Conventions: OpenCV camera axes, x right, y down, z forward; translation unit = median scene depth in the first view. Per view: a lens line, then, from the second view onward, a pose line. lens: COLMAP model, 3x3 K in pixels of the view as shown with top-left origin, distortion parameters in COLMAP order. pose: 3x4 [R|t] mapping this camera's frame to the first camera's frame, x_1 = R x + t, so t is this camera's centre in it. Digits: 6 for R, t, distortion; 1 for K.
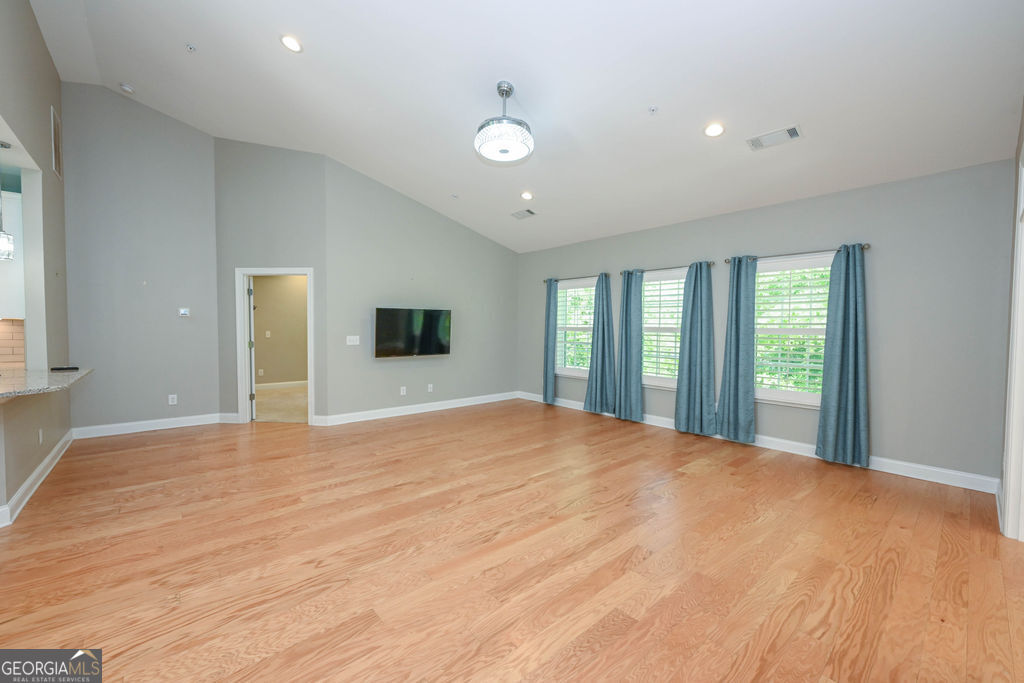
lens RADIAL K [[405.0, 0, 511.5], [0, 405.0, 343.9], [0, 0, 1]] dist [-0.000182, 0.000044]
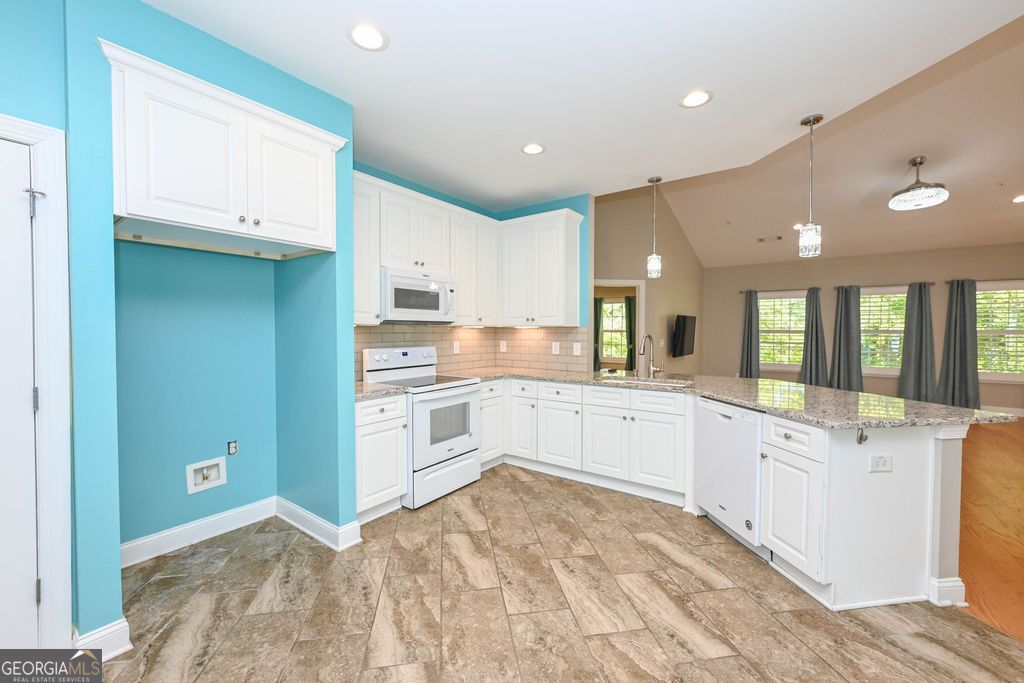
lens RADIAL K [[405.4, 0, 510.3], [0, 405.4, 337.9], [0, 0, 1]] dist [0.000139, -0.000145]
pose [[0.976435, -0.010551, 0.215553, -1.687898], [0.015065, 0.999700, -0.019310, -0.012744], [-0.215284, 0.022102, 0.976301, -0.053354]]
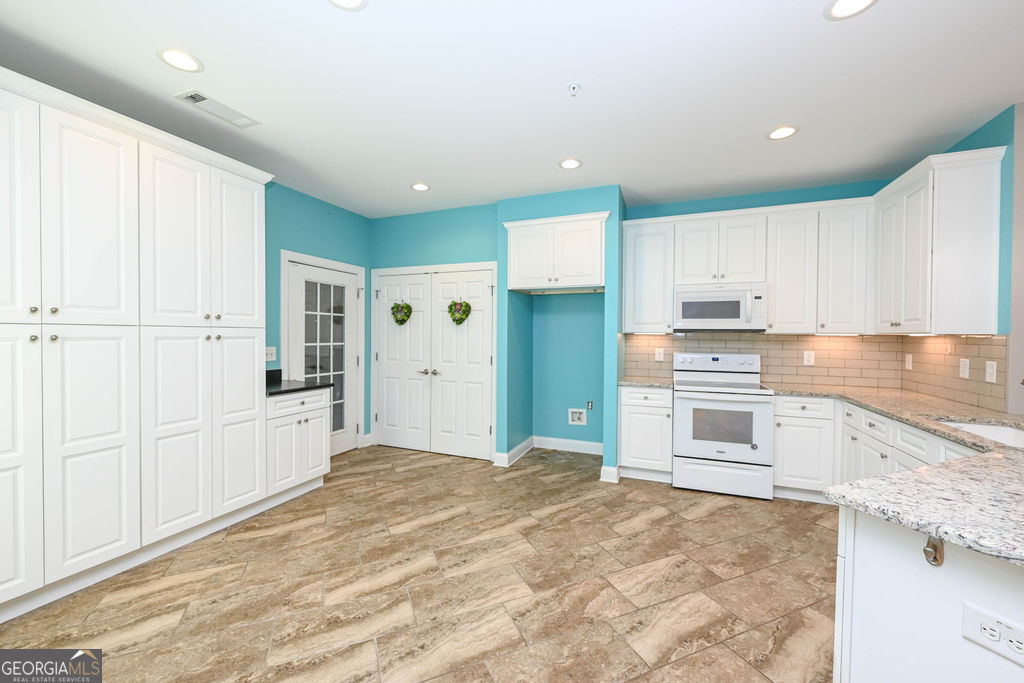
lens RADIAL K [[405.4, 0, 510.3], [0, 405.4, 337.9], [0, 0, 1]] dist [0.000139, -0.000145]
pose [[0.448378, 0.003966, -0.893835, -0.994118], [-0.041276, 0.999015, -0.016273, -0.013265], [0.892891, 0.044191, 0.448100, -0.011529]]
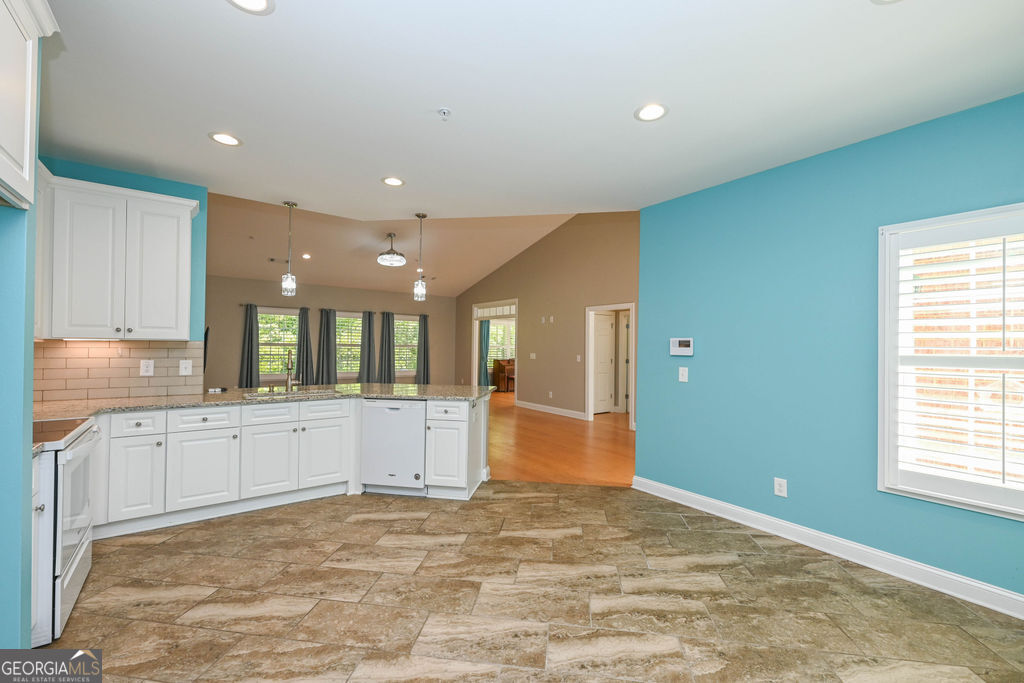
lens RADIAL K [[421.3, 0, 509.2], [0, 421.3, 340.5], [0, 0, 1]] dist [0.000704, -0.000019]
pose [[0.089143, 0.004669, 0.996008, -2.182575], [0.026970, 0.999611, -0.007100, -0.036733], [-0.995654, 0.027495, 0.088983, 0.186450]]
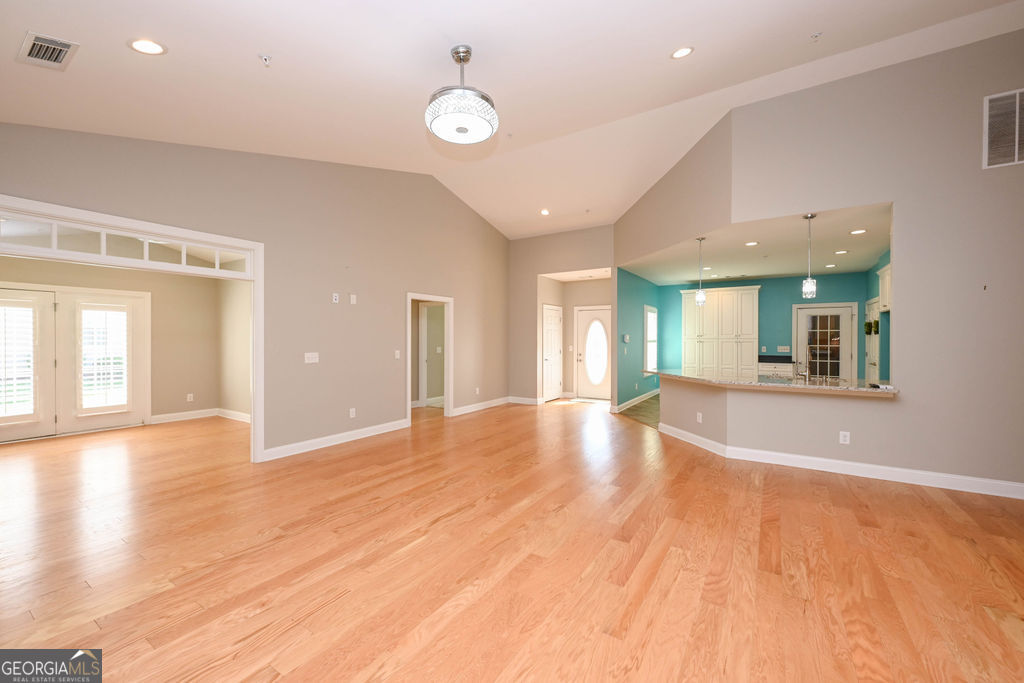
lens RADIAL K [[405.4, 0, 510.3], [0, 405.4, 337.9], [0, 0, 1]] dist [0.000139, -0.000145]
pose [[-0.961902, -0.007860, -0.273282, 0.108837], [-0.017608, 0.999292, 0.033235, -0.085190], [0.272827, 0.036781, -0.961360, 1.822489]]
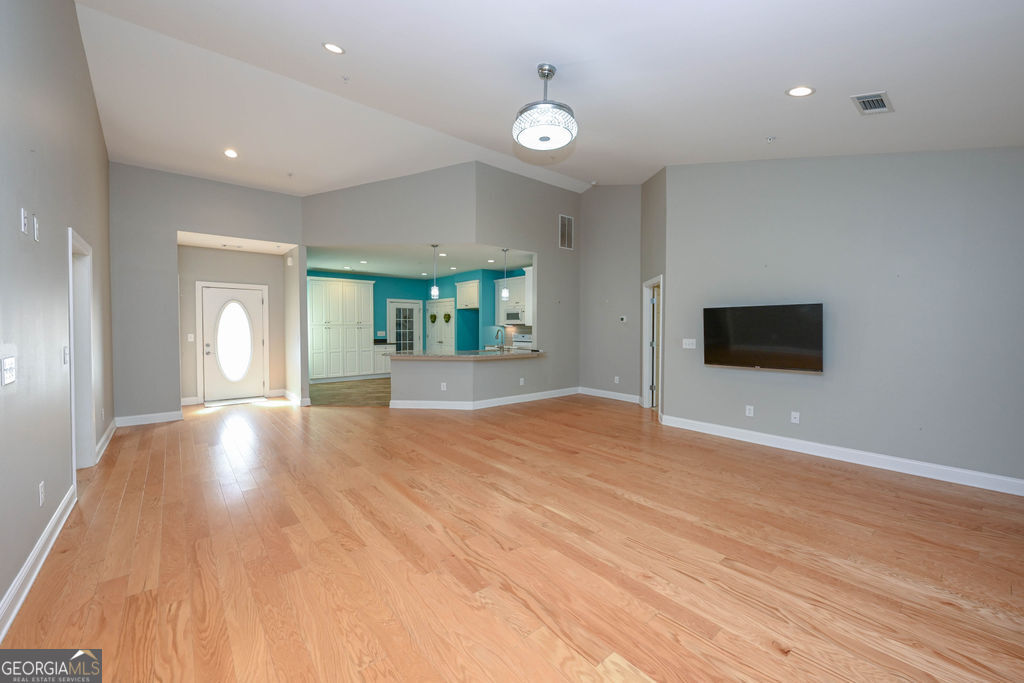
lens RADIAL K [[405.4, 0, 510.3], [0, 405.4, 337.9], [0, 0, 1]] dist [0.000139, -0.000145]
pose [[-0.022339, 0.019915, -0.999552, 0.910927], [-0.042790, 0.998866, 0.020858, -0.038527], [0.998834, 0.043236, -0.021462, 0.951922]]
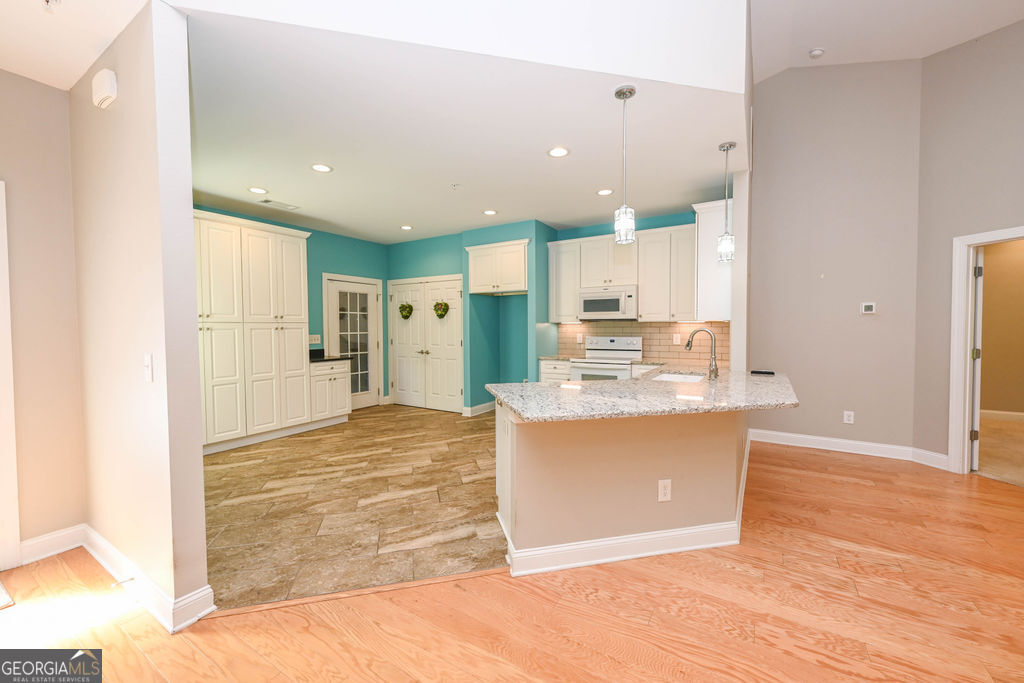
lens RADIAL K [[405.4, 0, 510.3], [0, 405.4, 337.9], [0, 0, 1]] dist [0.000139, -0.000145]
pose [[0.294365, 0.017907, -0.955525, -0.393425], [-0.032000, 0.999448, 0.008872, -0.008698], [0.955157, 0.027966, 0.294776, 0.169880]]
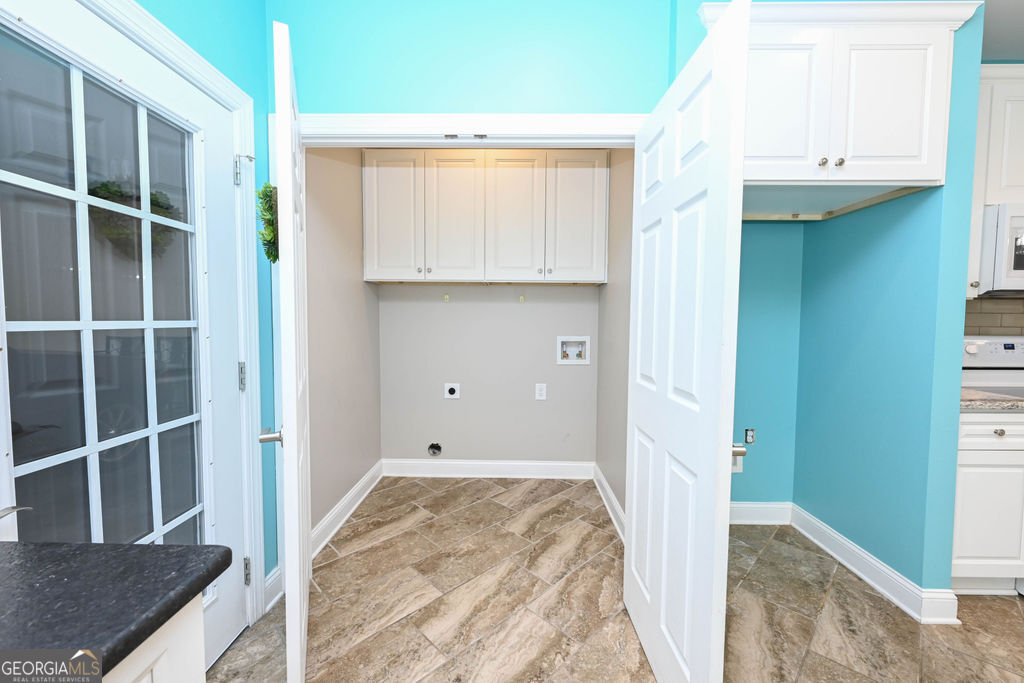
lens RADIAL K [[410.5, 0, 512.0], [0, 410.5, 341.5], [0, 0, 1]] dist [0.000945, 0.000038]
pose [[0.743502, 0.035157, -0.667809, -1.872830], [-0.029556, 0.999369, 0.019706, 0.005818], [0.668081, 0.005086, 0.744071, 0.004823]]
